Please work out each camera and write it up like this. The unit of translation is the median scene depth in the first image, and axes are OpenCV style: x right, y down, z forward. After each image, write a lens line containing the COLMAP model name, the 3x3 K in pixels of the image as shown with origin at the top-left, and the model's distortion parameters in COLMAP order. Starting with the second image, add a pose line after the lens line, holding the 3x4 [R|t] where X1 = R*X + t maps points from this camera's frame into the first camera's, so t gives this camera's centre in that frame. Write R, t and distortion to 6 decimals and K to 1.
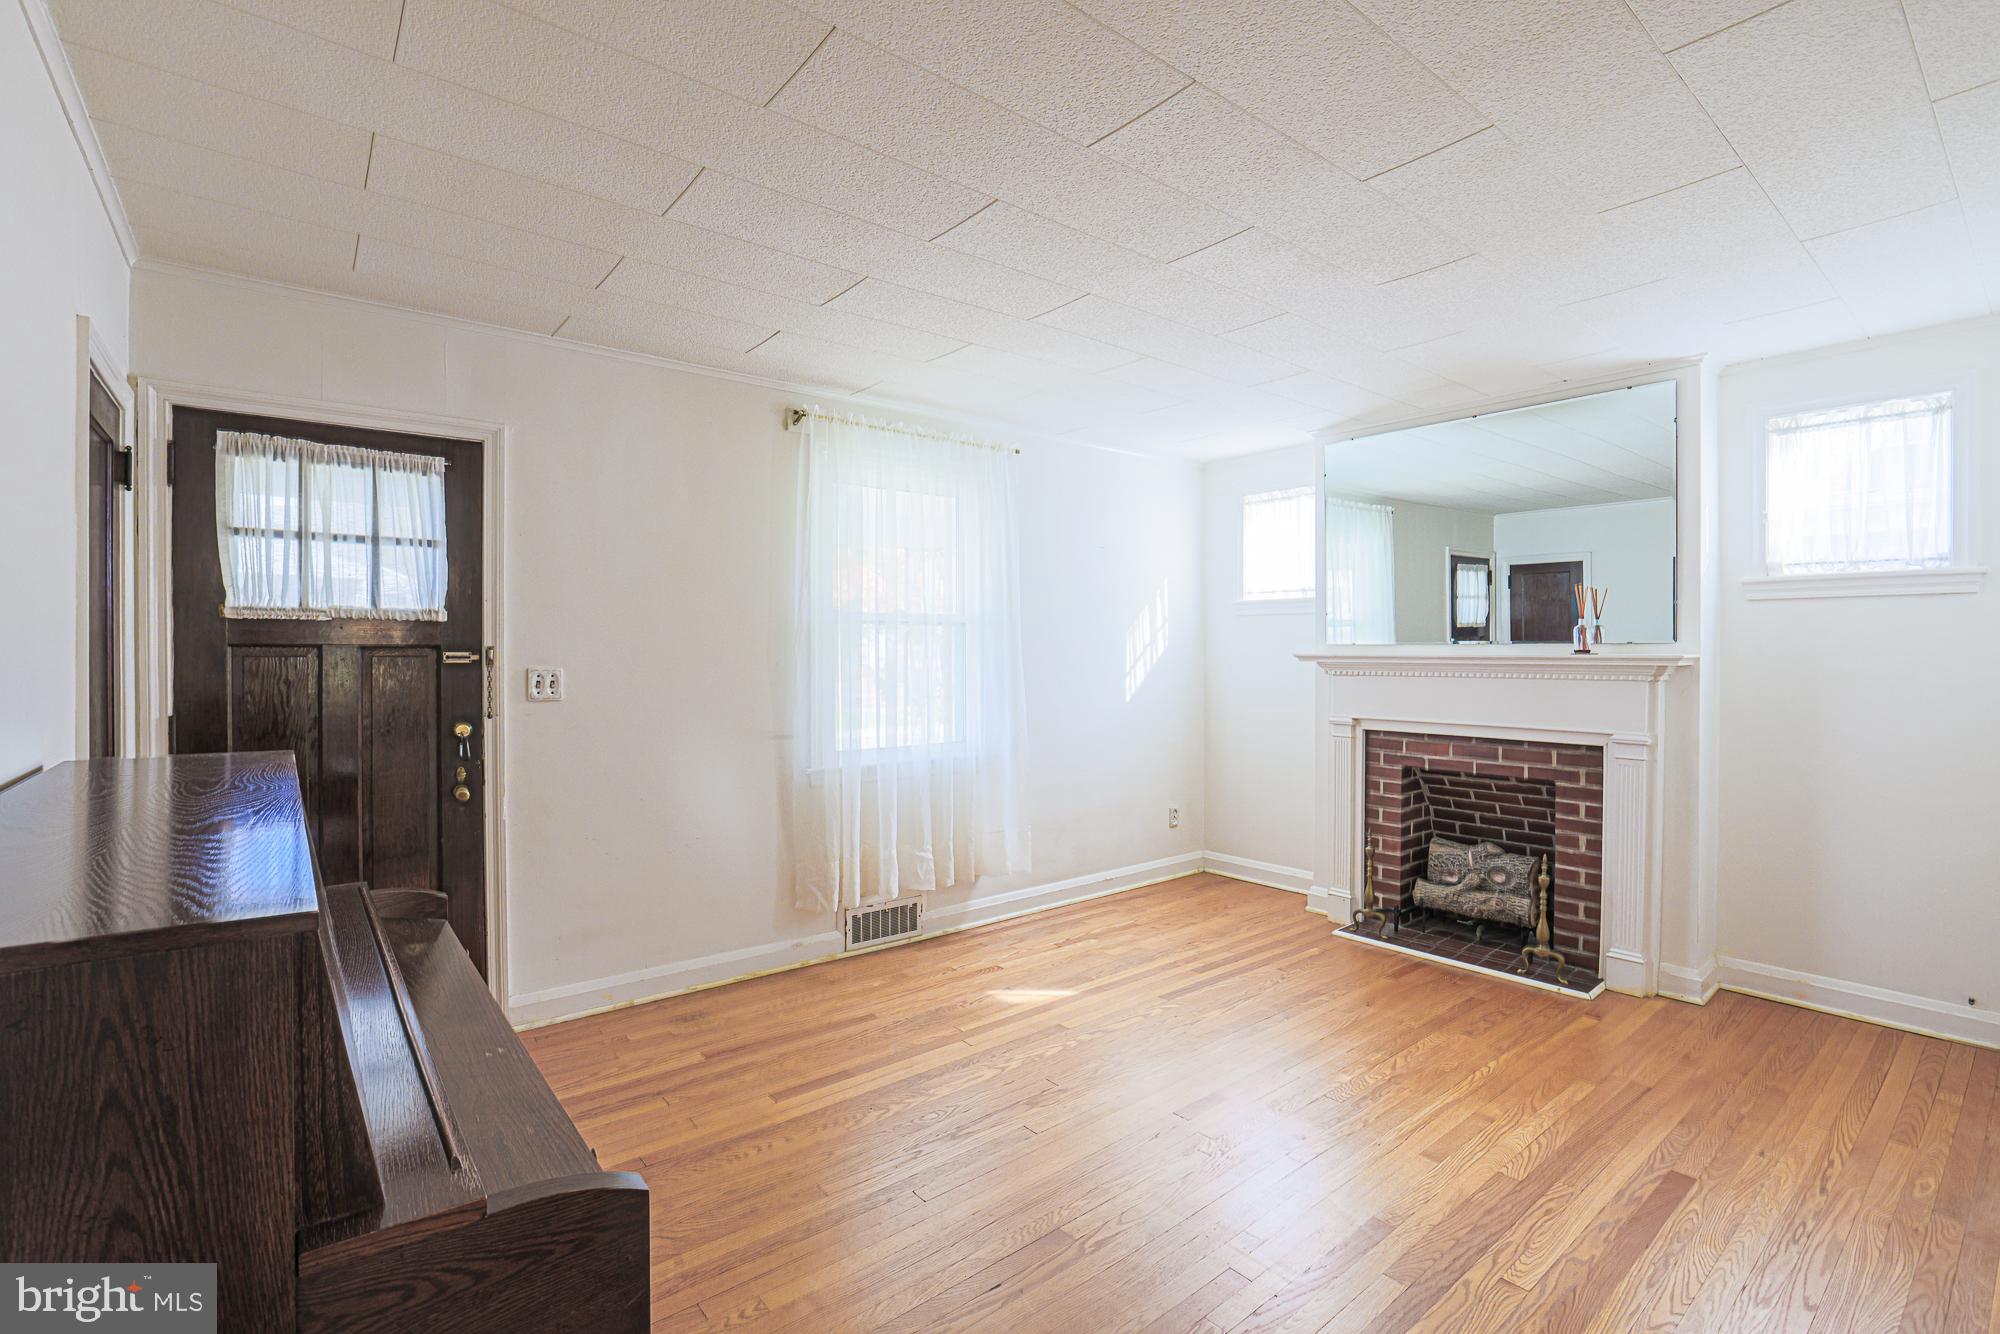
lens RADIAL K [[910.6, 0, 997.4], [0, 910.6, 648.3], [0, 0, 1]] dist [-0.015172, -0.000107]
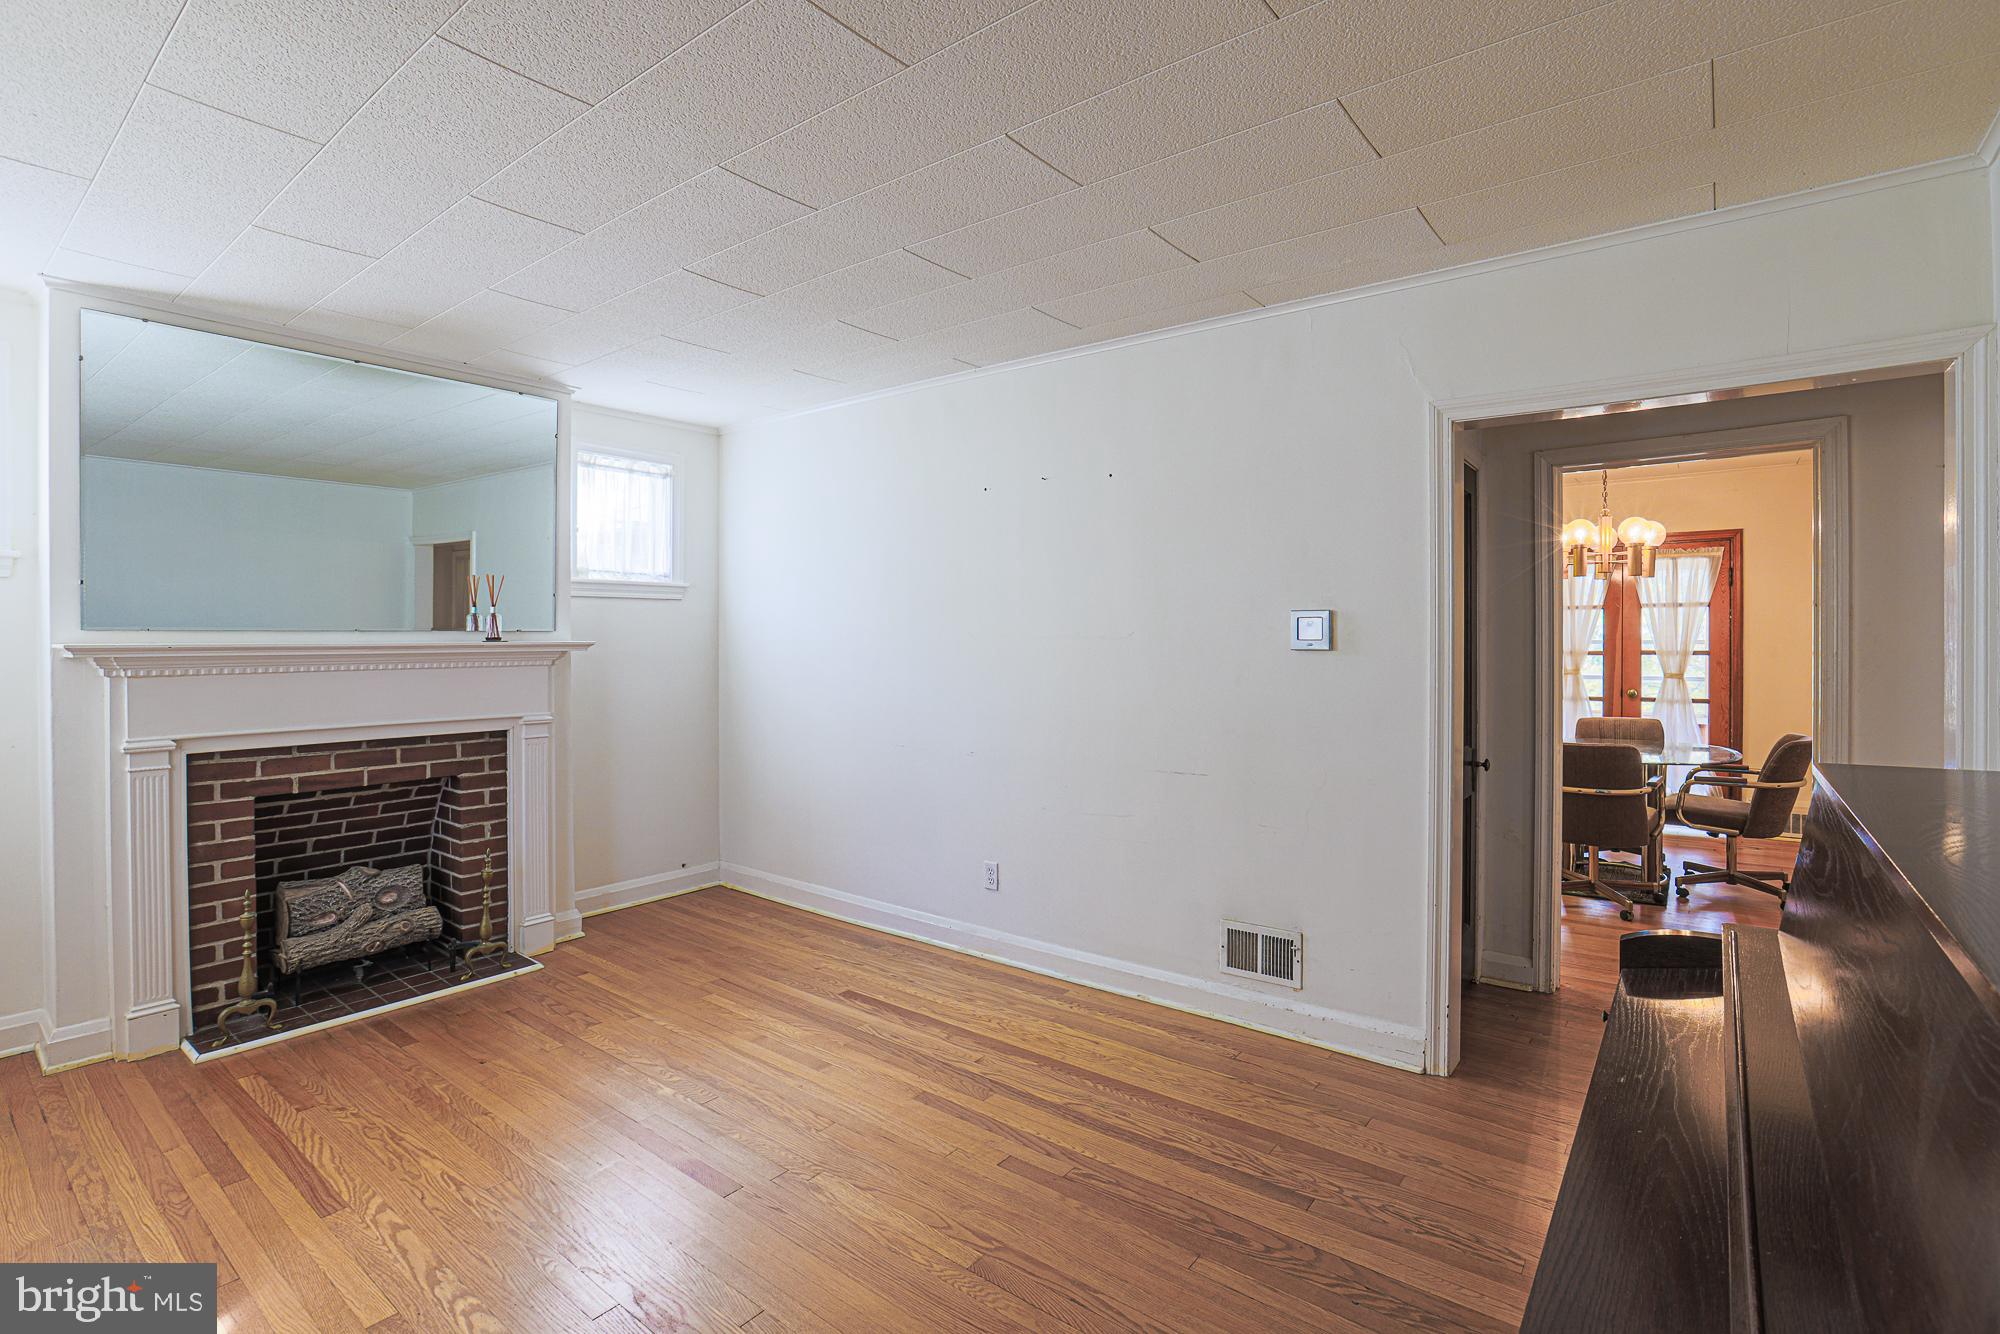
lens RADIAL K [[930.3, 0, 1002.1], [0, 930.3, 641.2], [0, 0, 1]] dist [-0.028333, -0.000140]
pose [[-0.218813, -0.000739, 0.975767, -0.471885], [0.002990, 0.999995, 0.001428, 0.005930], [-0.975762, 0.003230, -0.218810, 0.656542]]
